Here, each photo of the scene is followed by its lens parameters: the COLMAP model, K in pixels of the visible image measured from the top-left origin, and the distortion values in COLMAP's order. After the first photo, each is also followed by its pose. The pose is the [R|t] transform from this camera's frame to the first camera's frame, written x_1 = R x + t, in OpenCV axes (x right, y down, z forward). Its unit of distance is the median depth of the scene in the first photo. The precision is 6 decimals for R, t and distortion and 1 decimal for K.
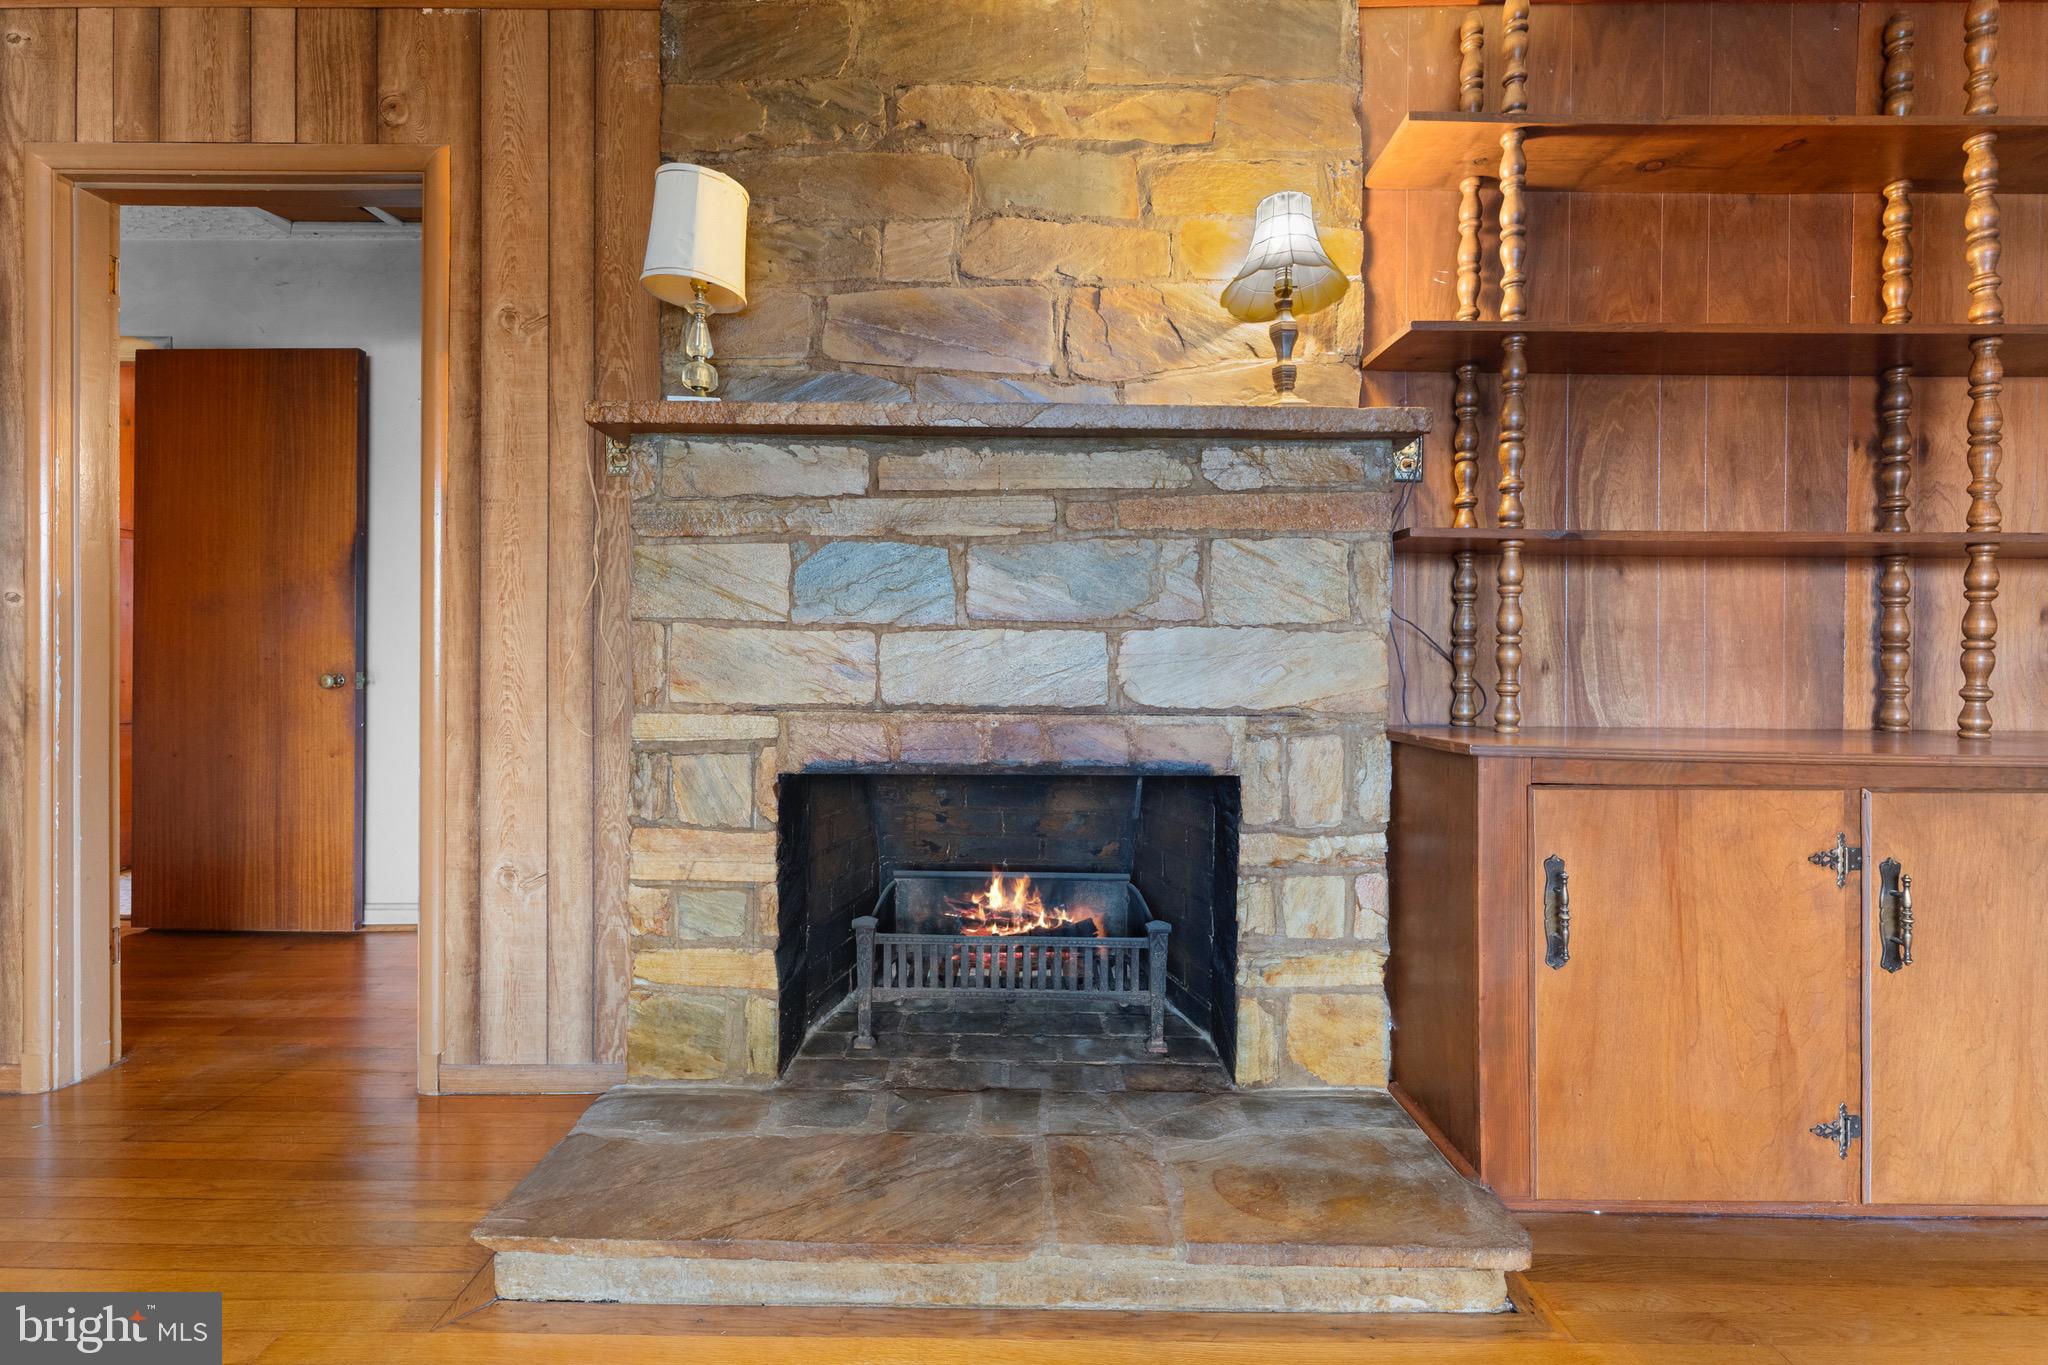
lens RADIAL K [[834.9, 0, 1013.7], [0, 834.9, 658.7], [0, 0, 1]] dist [-0.001161, 0.000017]
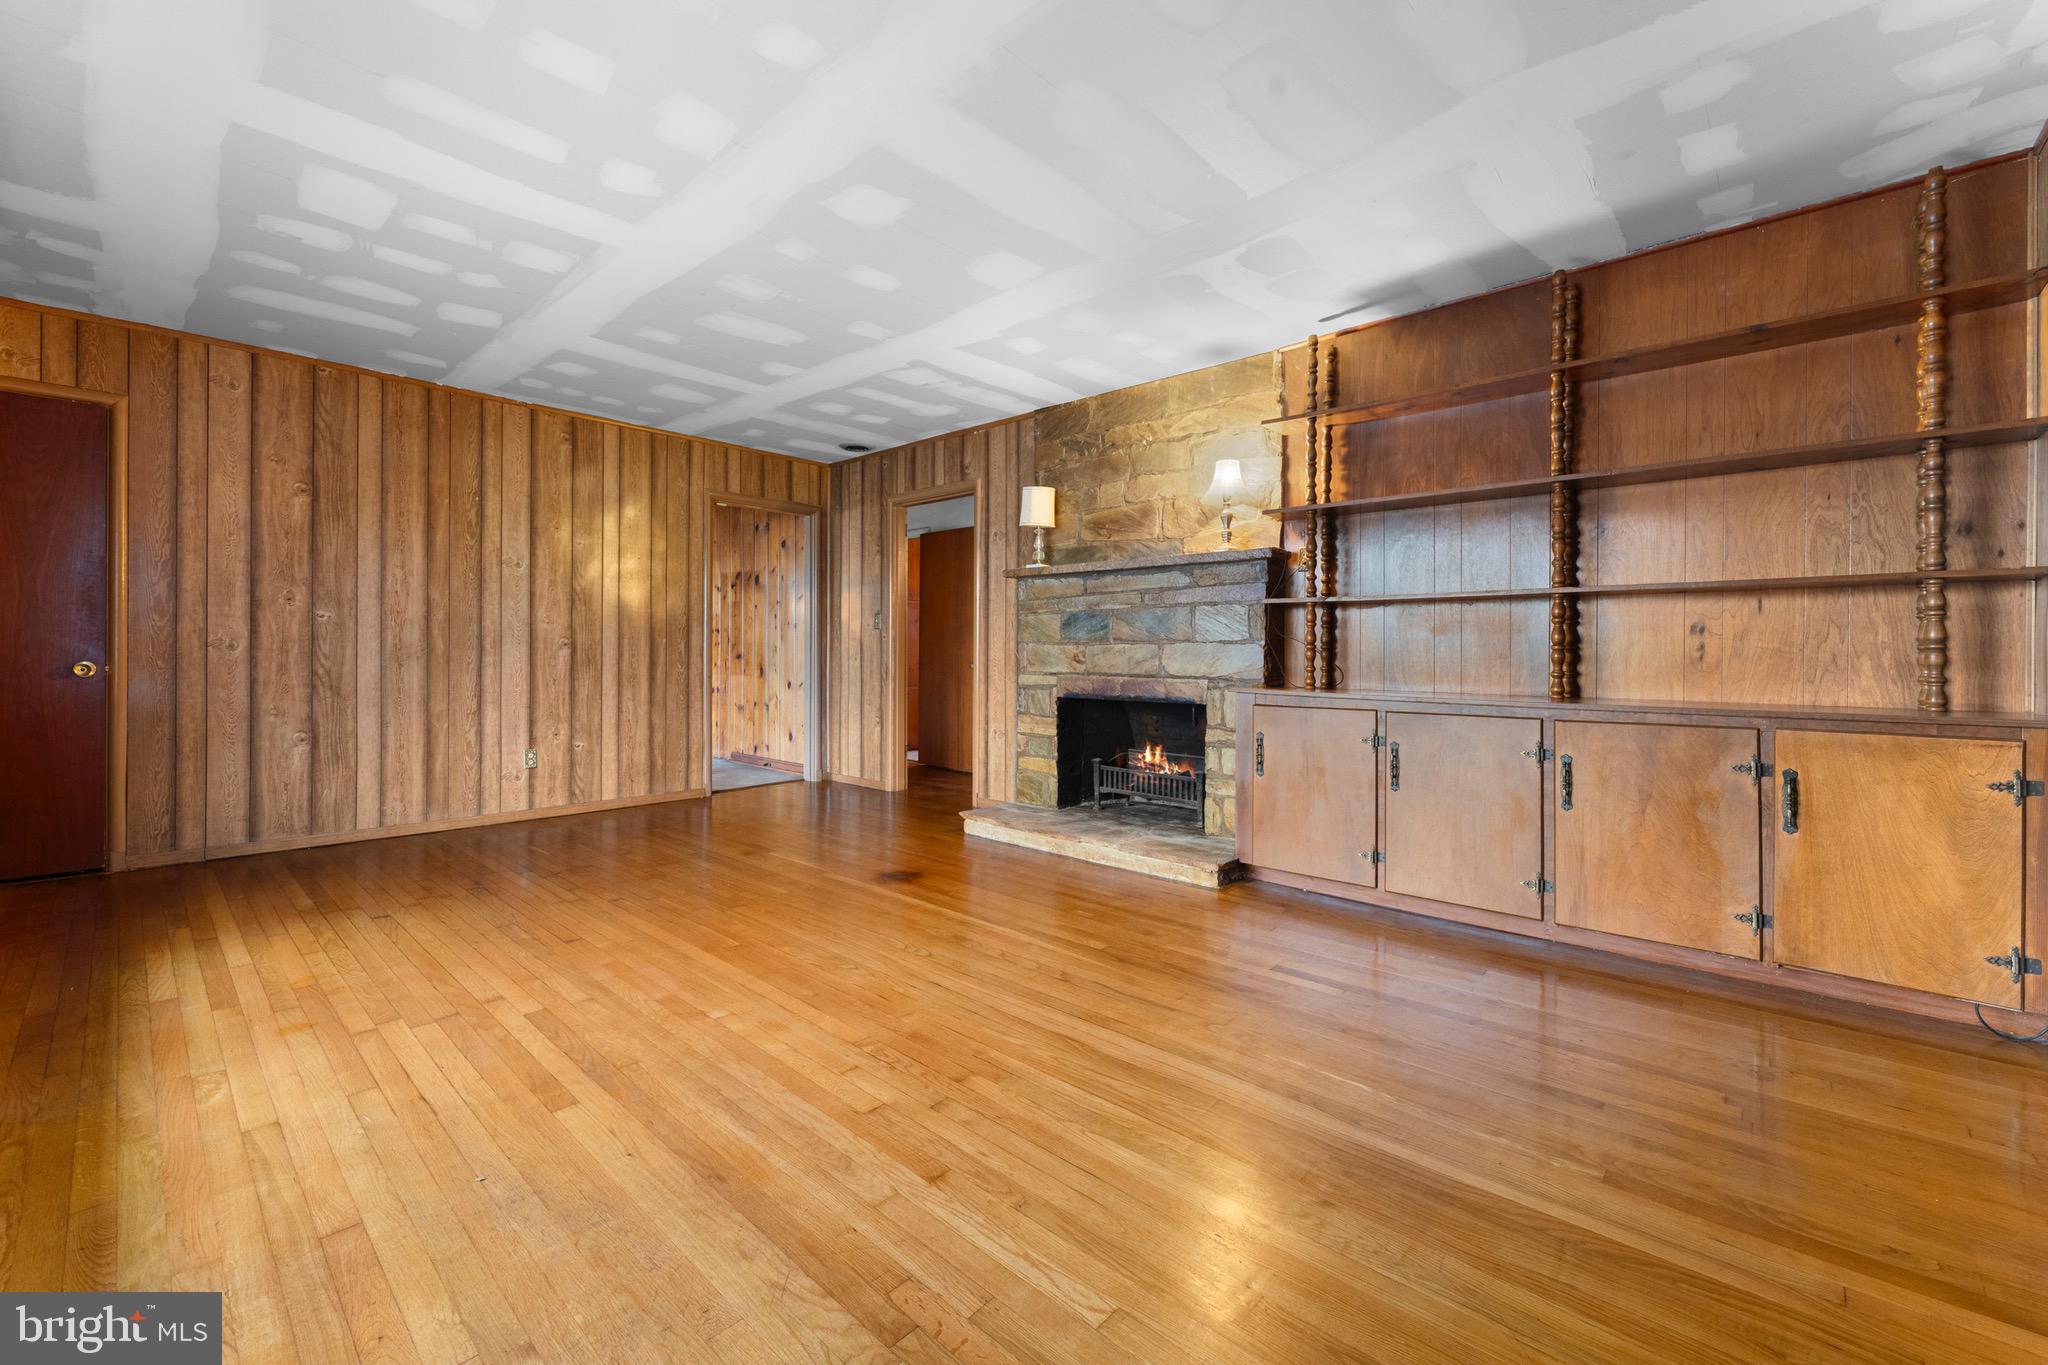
lens RADIAL K [[834.9, 0, 1013.7], [0, 834.9, 658.7], [0, 0, 1]] dist [-0.001161, 0.000017]
pose [[0.736775, 0.001122, -0.676137, 1.470140], [-0.002406, 0.999997, -0.000961, 0.012062], [0.676134, 0.002335, 0.736775, -1.132065]]
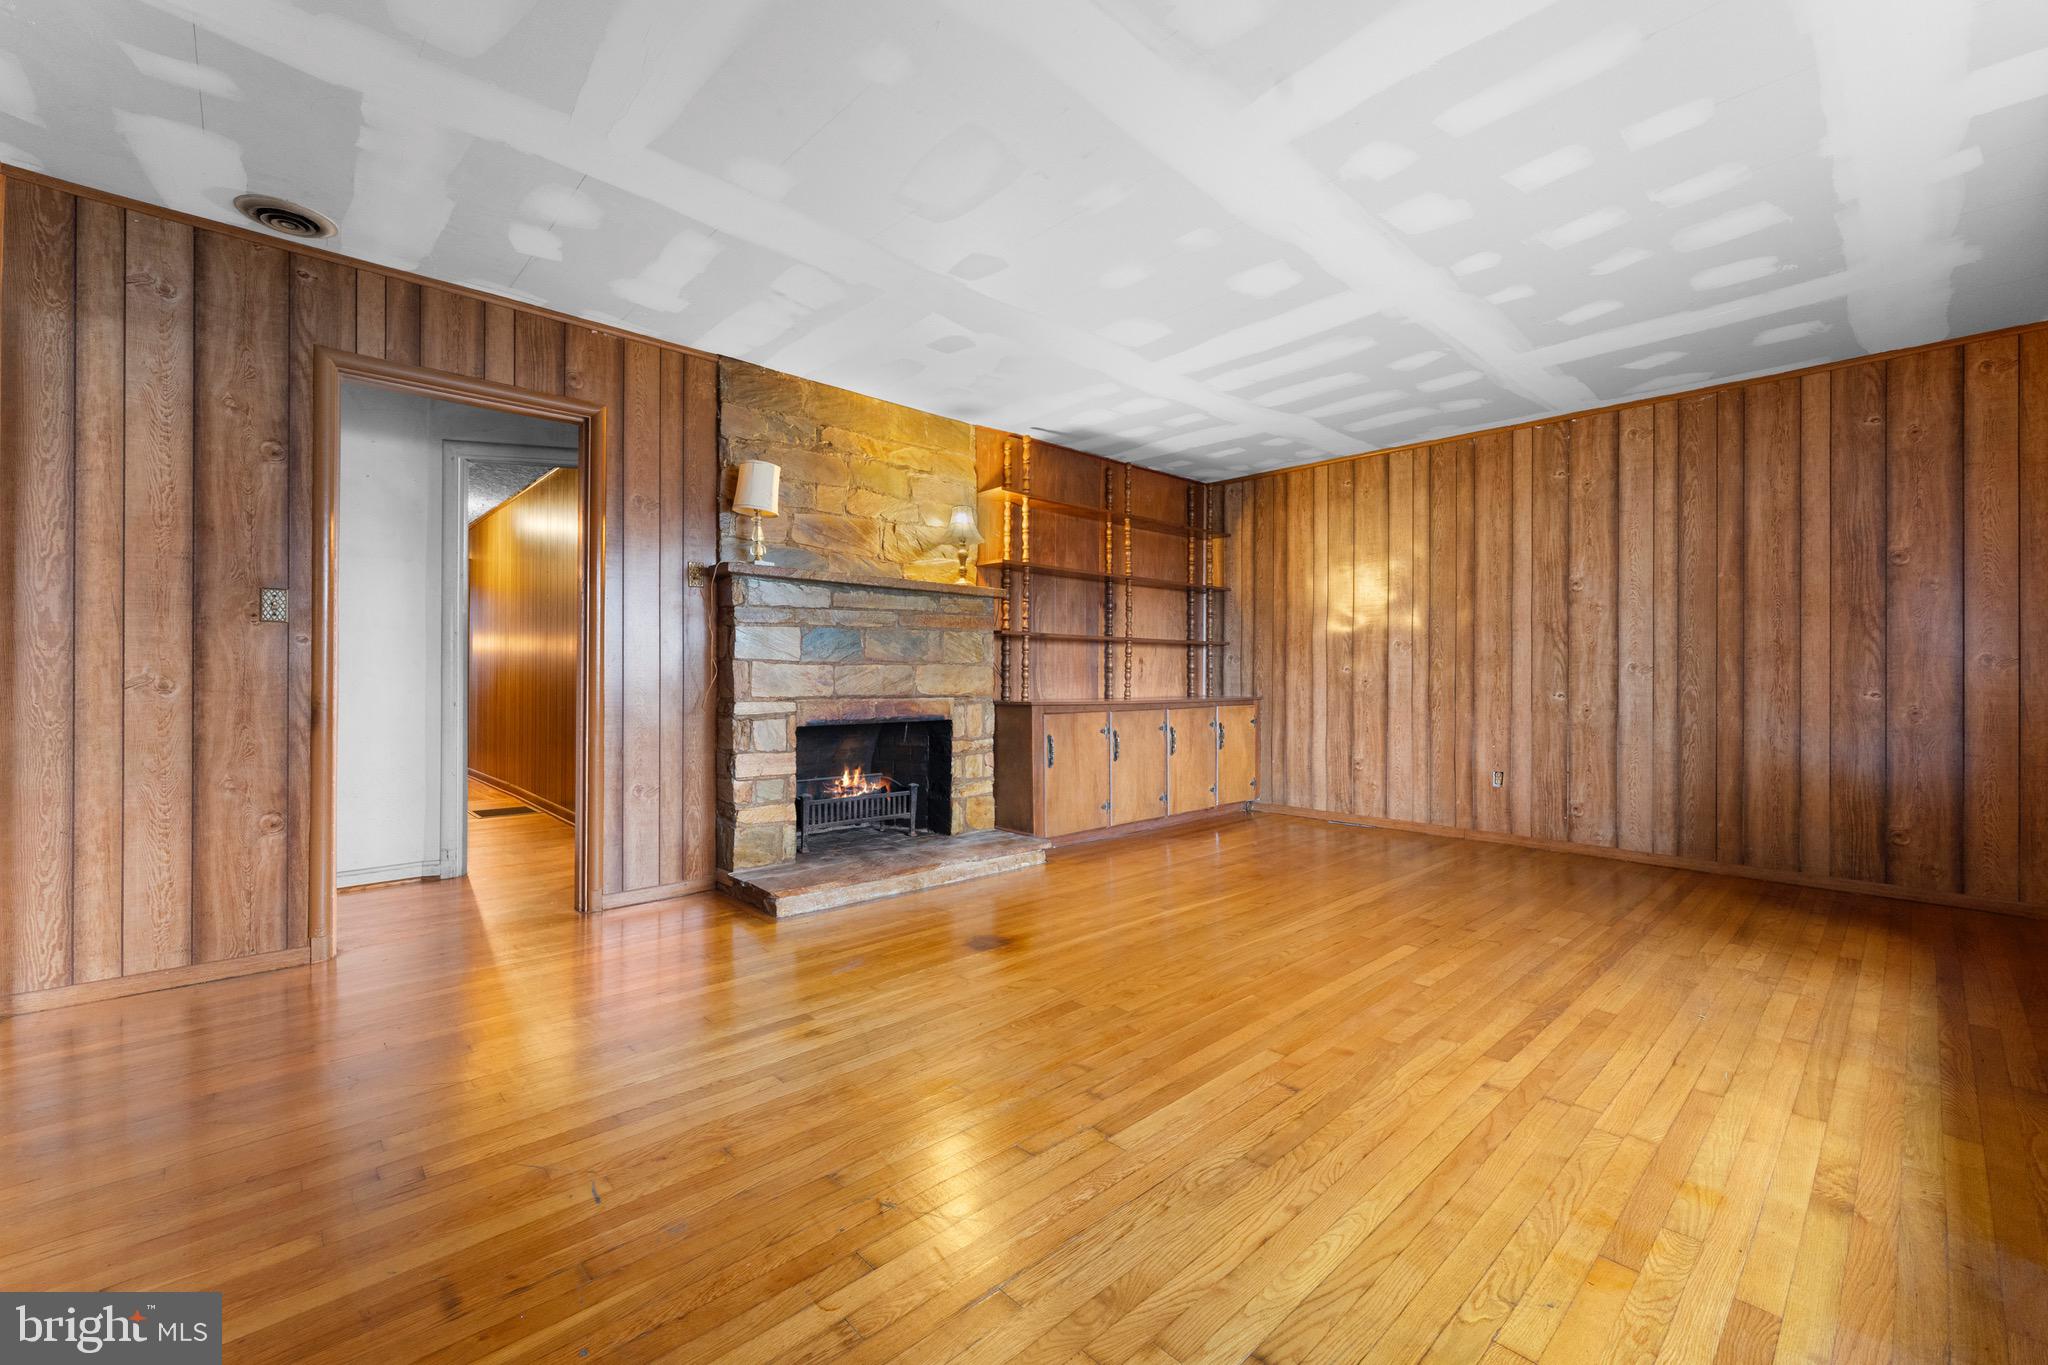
lens RADIAL K [[837.7, 0, 1020.6], [0, 837.7, 665.3], [0, 0, 1]] dist [-0.000086, -0.000130]
pose [[0.727080, 0.003687, 0.686543, -1.401760], [0.004281, 0.999942, -0.009905, -0.006468], [-0.686539, 0.010141, 0.727022, -1.098573]]
